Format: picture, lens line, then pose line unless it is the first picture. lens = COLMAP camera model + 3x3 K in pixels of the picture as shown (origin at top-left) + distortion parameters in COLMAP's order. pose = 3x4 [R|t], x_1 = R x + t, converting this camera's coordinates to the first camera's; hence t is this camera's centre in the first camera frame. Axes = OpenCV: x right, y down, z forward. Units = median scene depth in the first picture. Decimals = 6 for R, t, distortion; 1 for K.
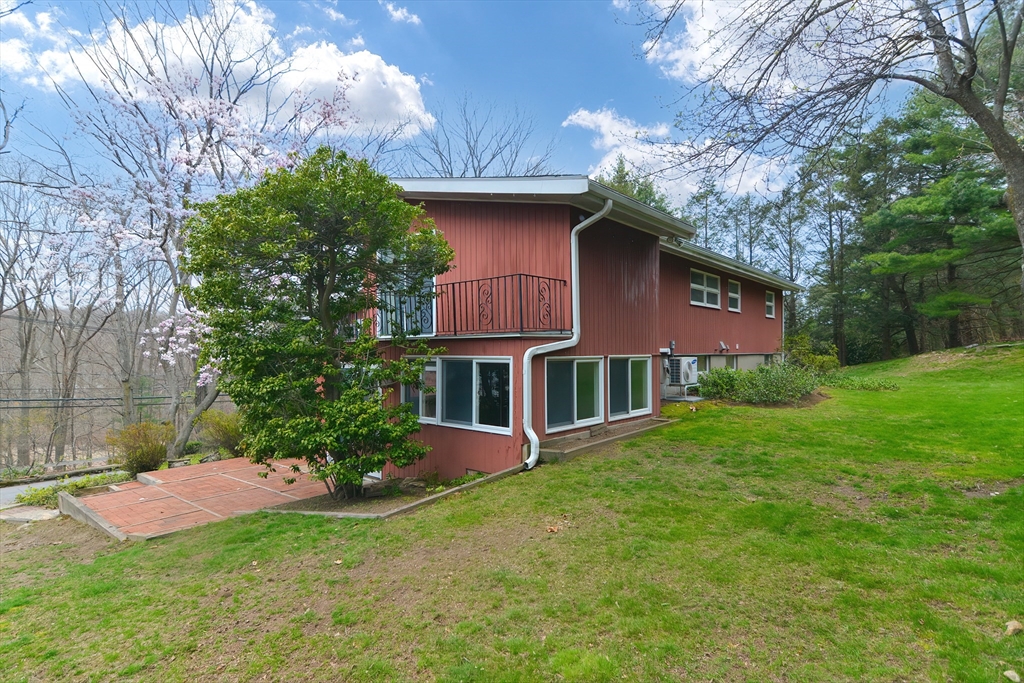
lens RADIAL K [[496.8, 0, 513.2], [0, 496.8, 348.1], [0, 0, 1]] dist [0.019735, -0.011423]
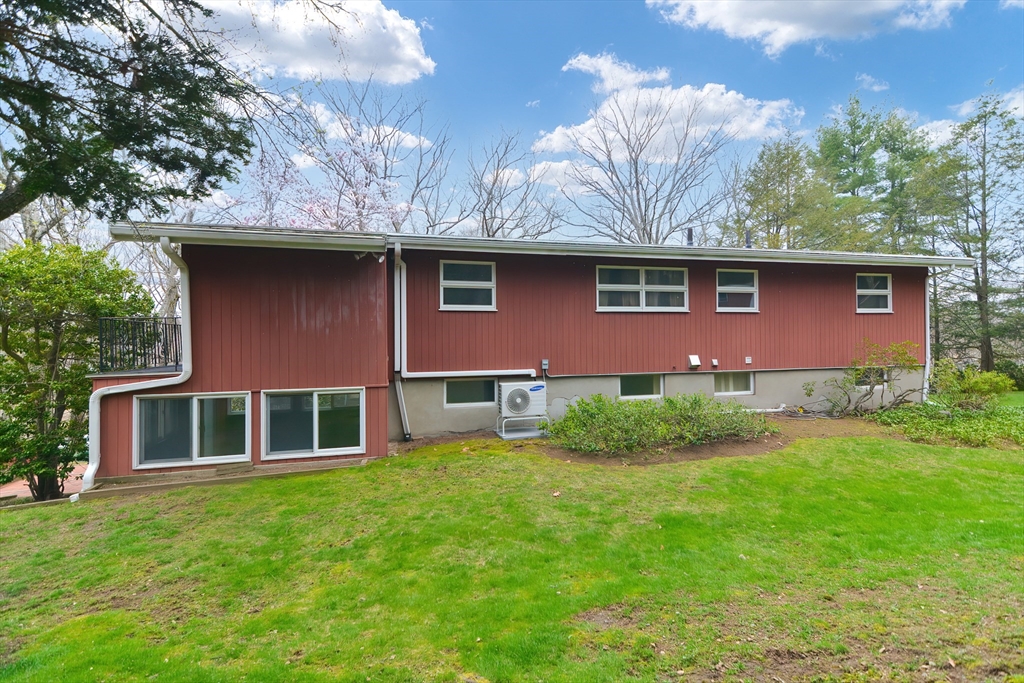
lens RADIAL K [[496.8, 0, 513.2], [0, 496.8, 348.1], [0, 0, 1]] dist [0.019735, -0.011423]
pose [[0.859491, 0.012386, -0.511001, 0.954124], [0.004302, 0.999496, 0.031462, -0.082318], [0.511133, -0.029239, 0.859004, 0.380415]]
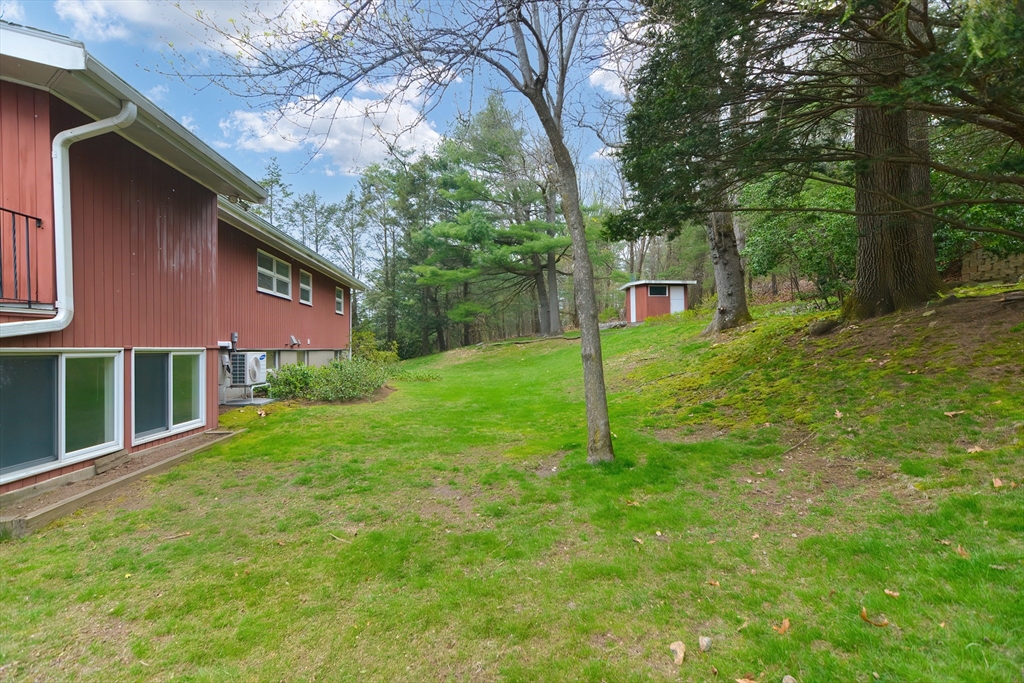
lens RADIAL K [[491.0, 0, 503.1], [0, 491.0, 348.7], [0, 0, 1]] dist [0.021928, -0.008754]
pose [[0.687677, 0.002237, 0.726013, 0.044801], [-0.005297, 0.999984, 0.001937, 0.011191], [-0.725997, -0.005178, 0.687678, 0.160035]]
